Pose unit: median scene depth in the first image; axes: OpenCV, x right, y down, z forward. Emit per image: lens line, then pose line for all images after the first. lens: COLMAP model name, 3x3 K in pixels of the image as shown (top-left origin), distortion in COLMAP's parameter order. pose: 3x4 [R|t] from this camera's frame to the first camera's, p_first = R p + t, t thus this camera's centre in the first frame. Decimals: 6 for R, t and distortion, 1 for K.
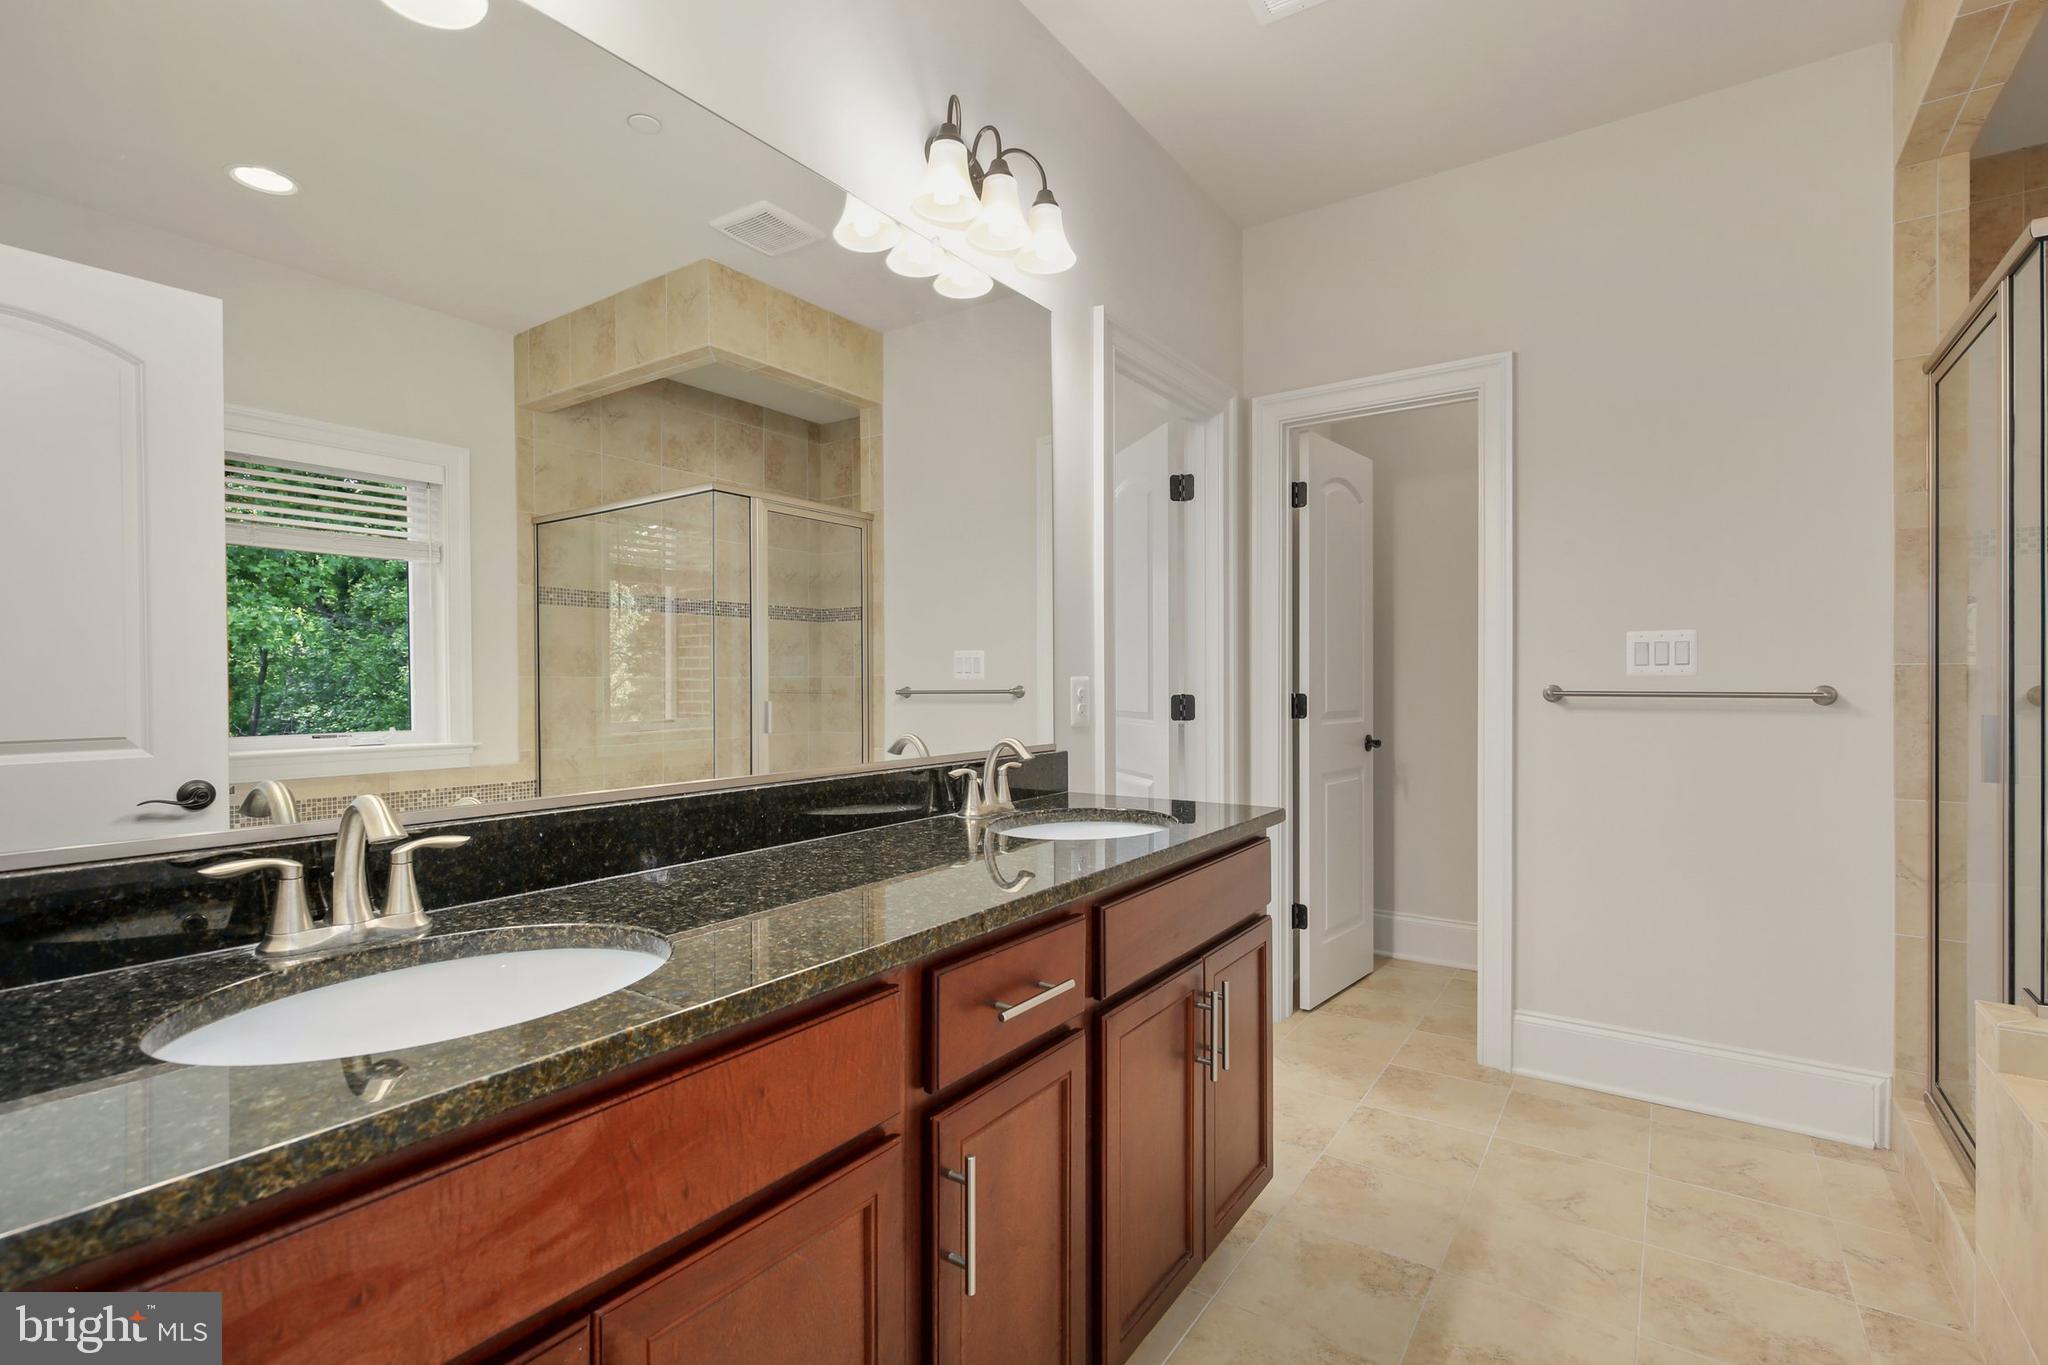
lens RADIAL K [[939.6, 0, 1032.4], [0, 939.6, 686.2], [0, 0, 1]] dist [0.000901, 0.000231]
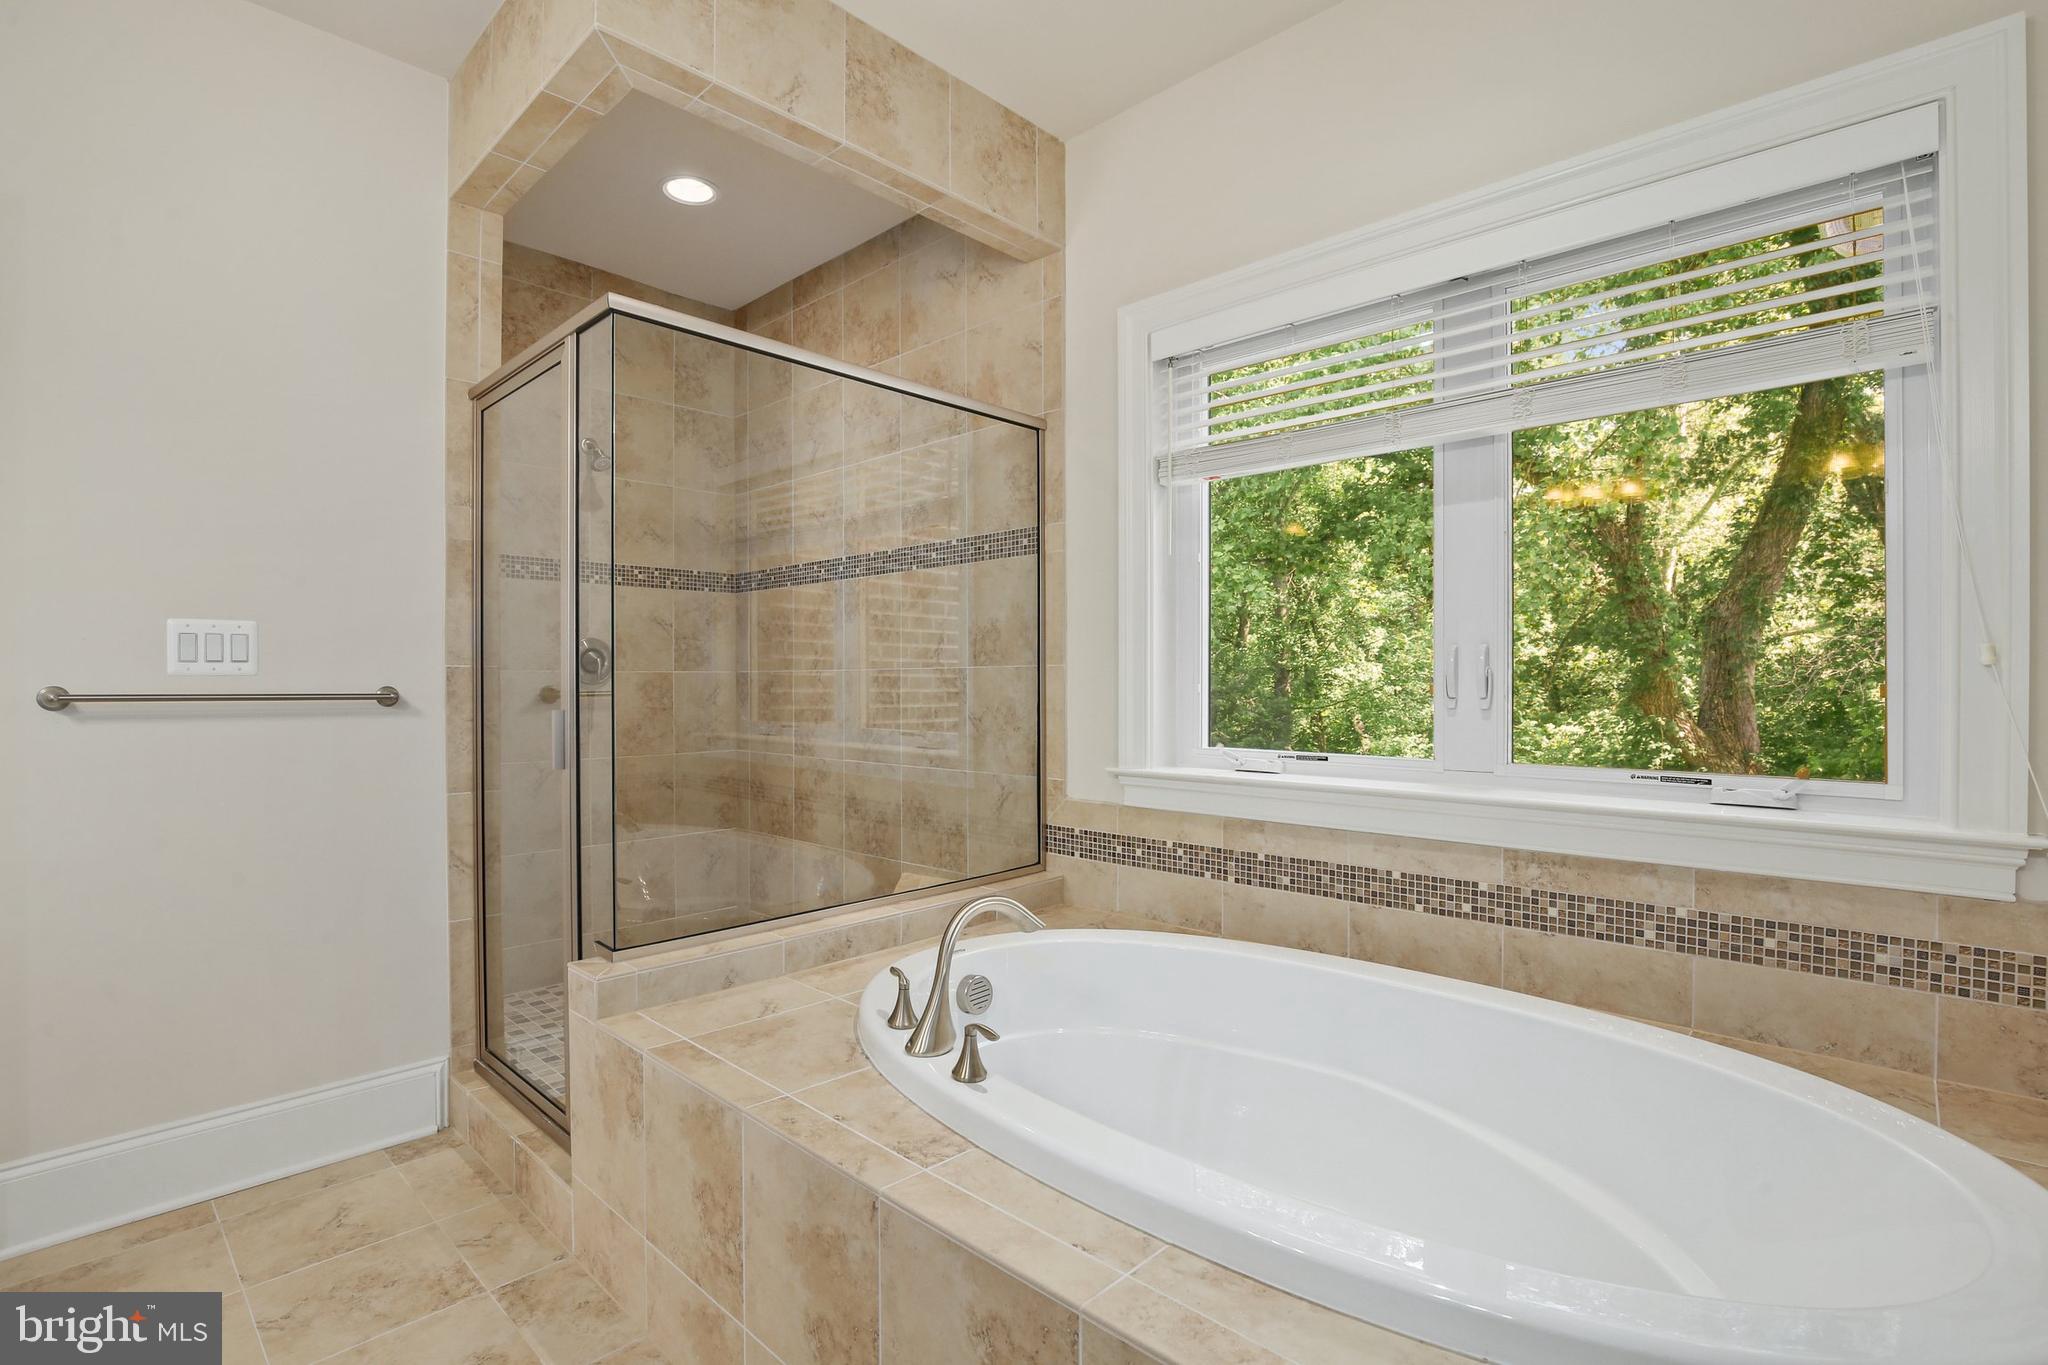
lens RADIAL K [[952.3, 0, 1016.3], [0, 952.3, 686.9], [0, 0, 1]] dist [-0.038351, 0.008570]
pose [[0.164638, -0.000715, 0.986354, -0.016276], [0.005502, 0.999985, -0.000193, 0.003730], [-0.986339, 0.005459, 0.164639, 0.198403]]
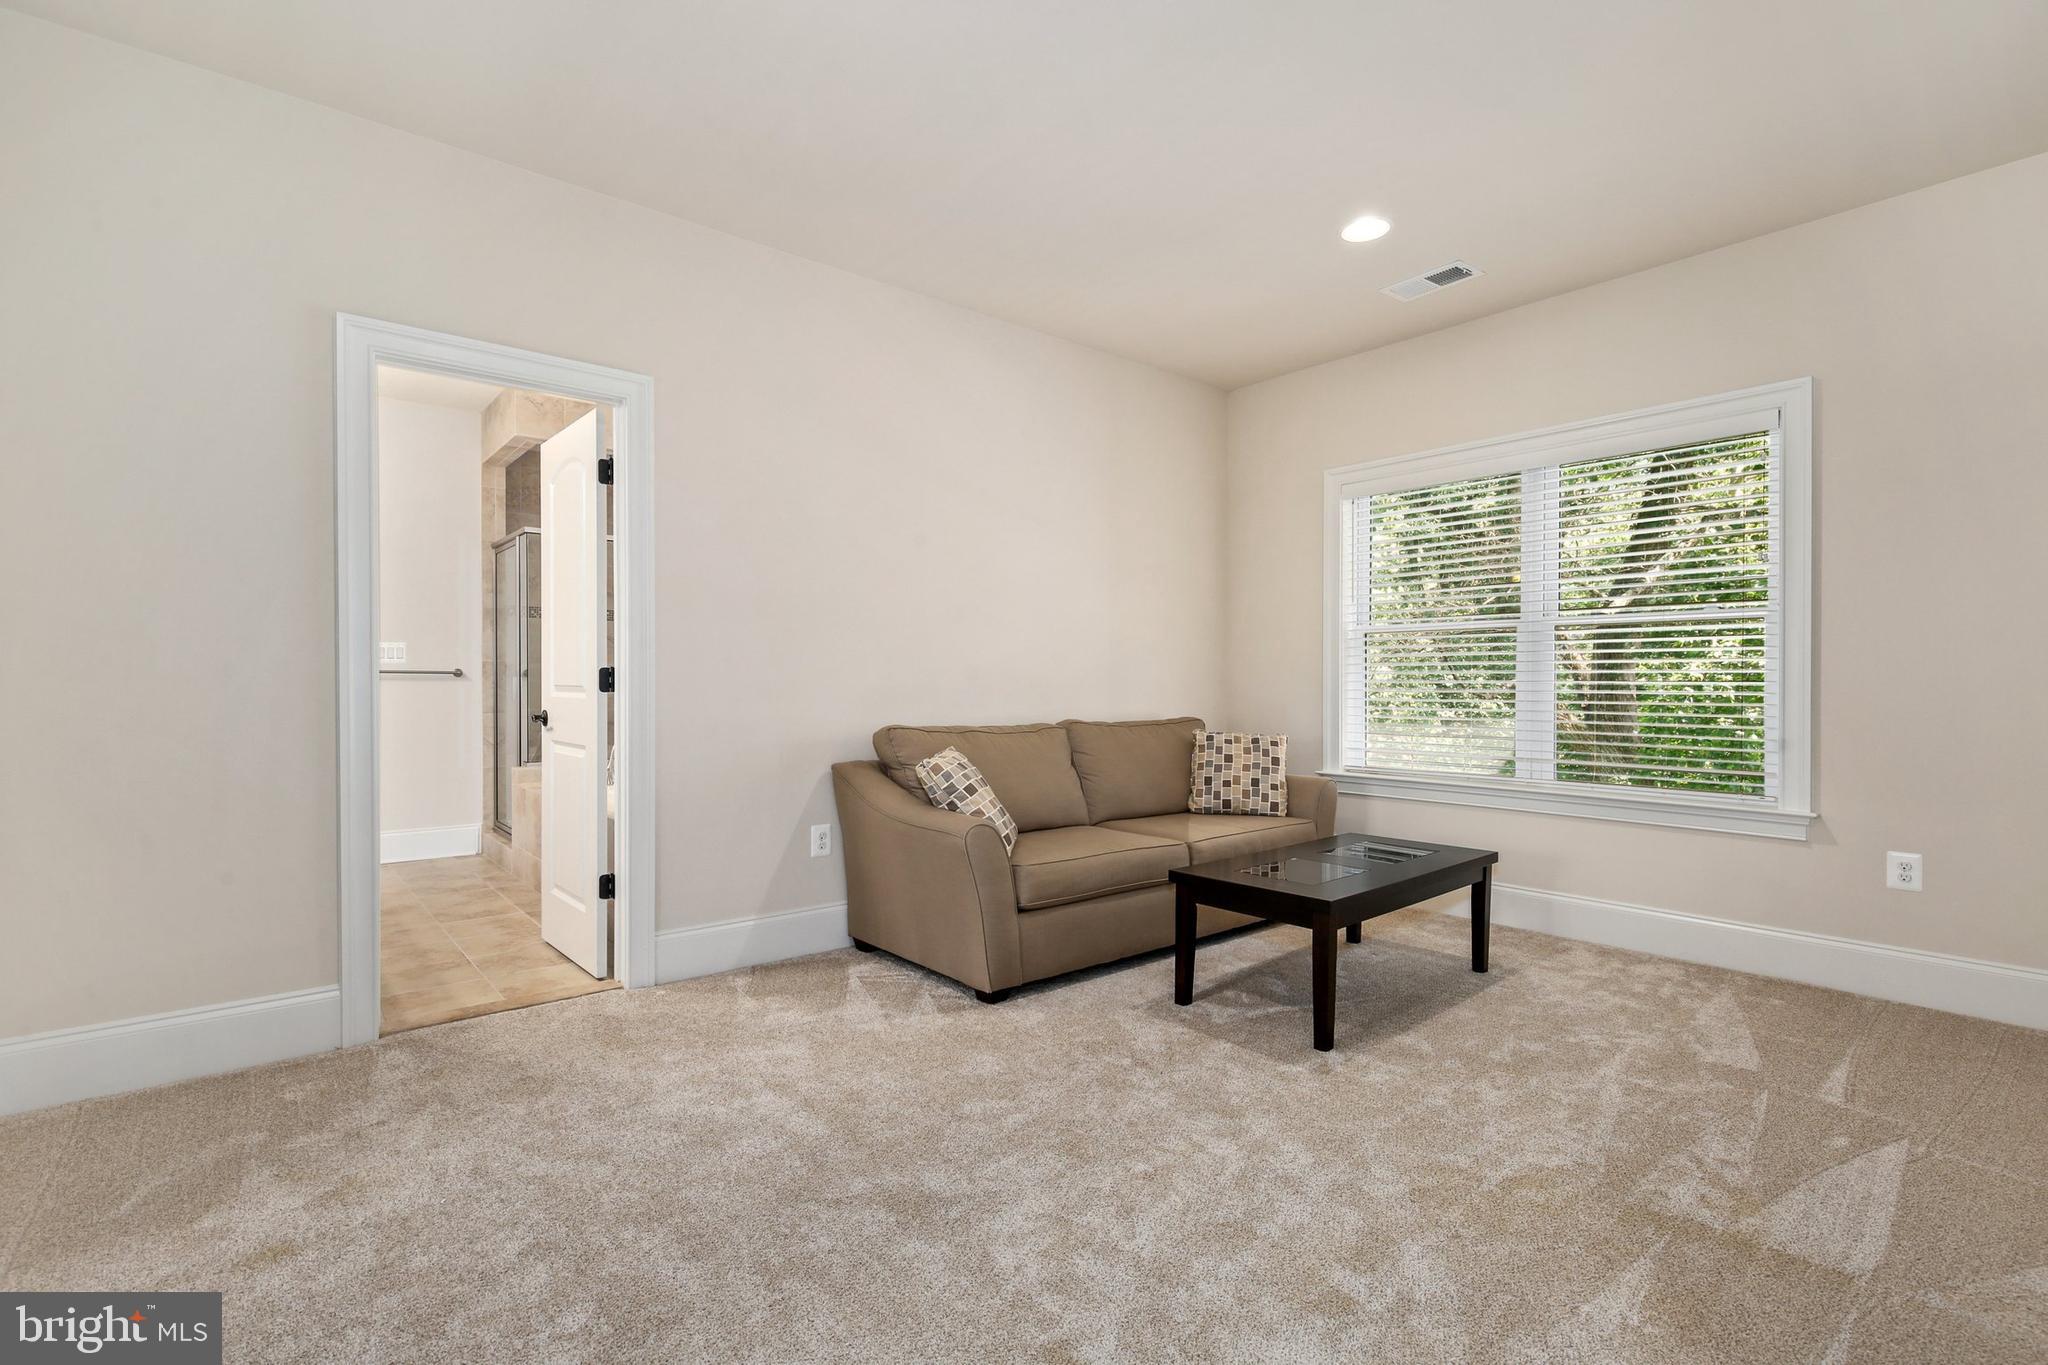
lens RADIAL K [[939.6, 0, 1032.4], [0, 939.6, 686.2], [0, 0, 1]] dist [0.000901, 0.000231]
pose [[0.257300, 0.001308, 0.966331, -1.149292], [0.004318, 0.999988, -0.002504, 0.058518], [-0.966322, 0.004816, 0.257291, -1.083323]]
